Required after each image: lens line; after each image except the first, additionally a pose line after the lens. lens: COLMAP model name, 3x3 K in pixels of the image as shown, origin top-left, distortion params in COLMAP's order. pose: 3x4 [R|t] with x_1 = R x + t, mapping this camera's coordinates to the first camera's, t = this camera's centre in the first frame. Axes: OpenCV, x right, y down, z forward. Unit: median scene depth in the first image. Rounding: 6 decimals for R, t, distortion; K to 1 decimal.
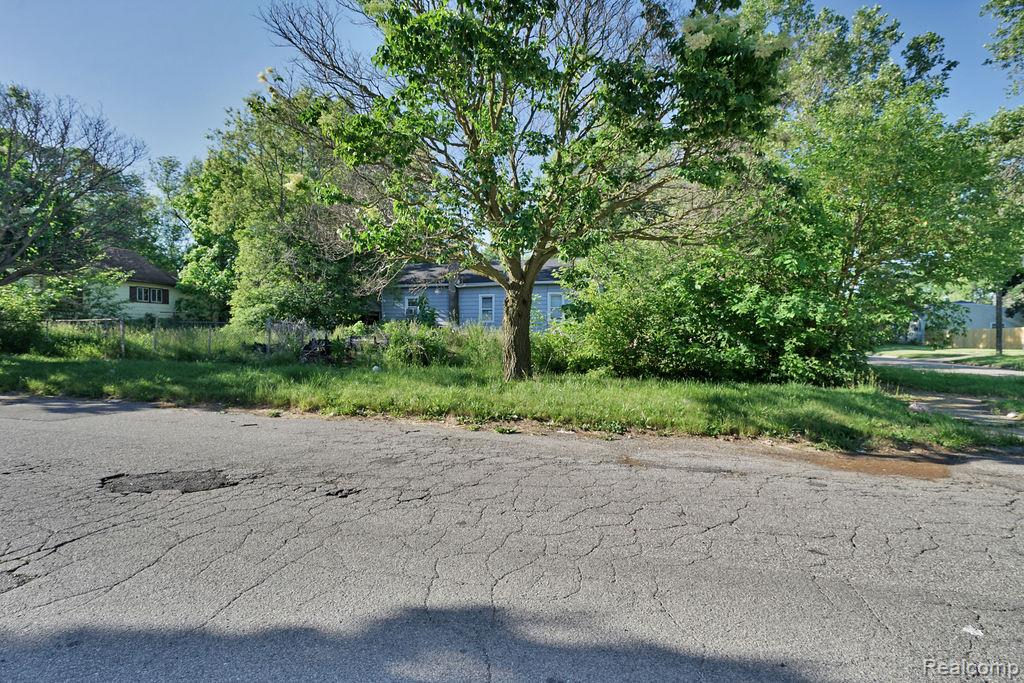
lens RADIAL K [[521.7, 0, 516.2], [0, 521.7, 341.1], [0, 0, 1]] dist [0.004906, 0.001626]
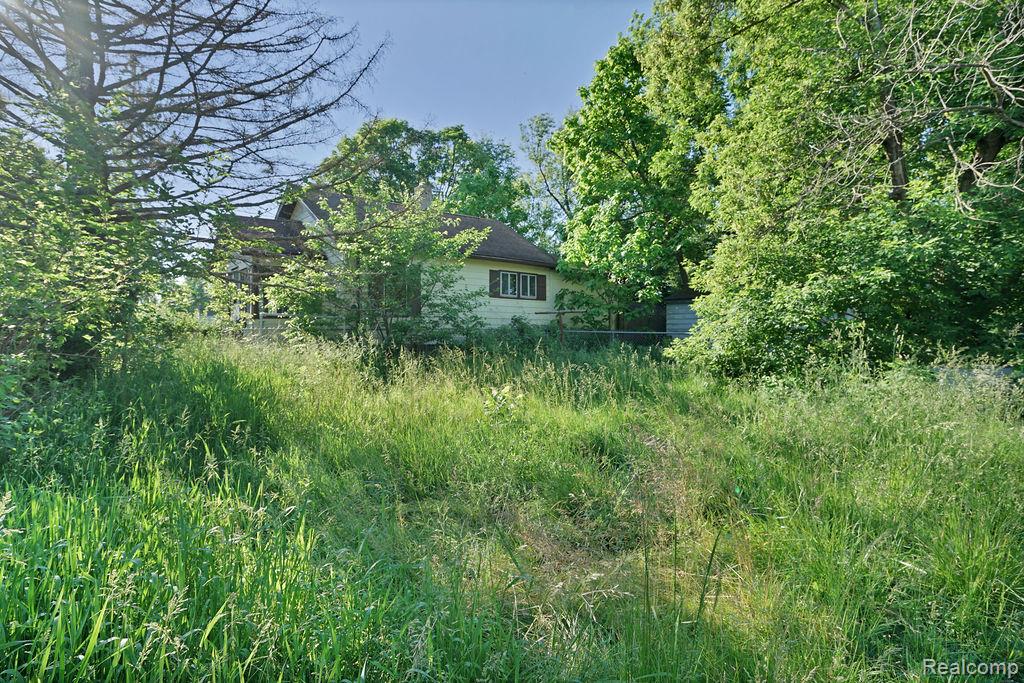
lens RADIAL K [[521.7, 0, 519.7], [0, 521.7, 331.3], [0, 0, 1]] dist [0.004906, 0.001626]
pose [[0.817805, -0.011346, -0.575384, -0.356053], [-0.003586, 0.999686, -0.024810, -0.022593], [0.575485, 0.022353, 0.817507, 0.512205]]
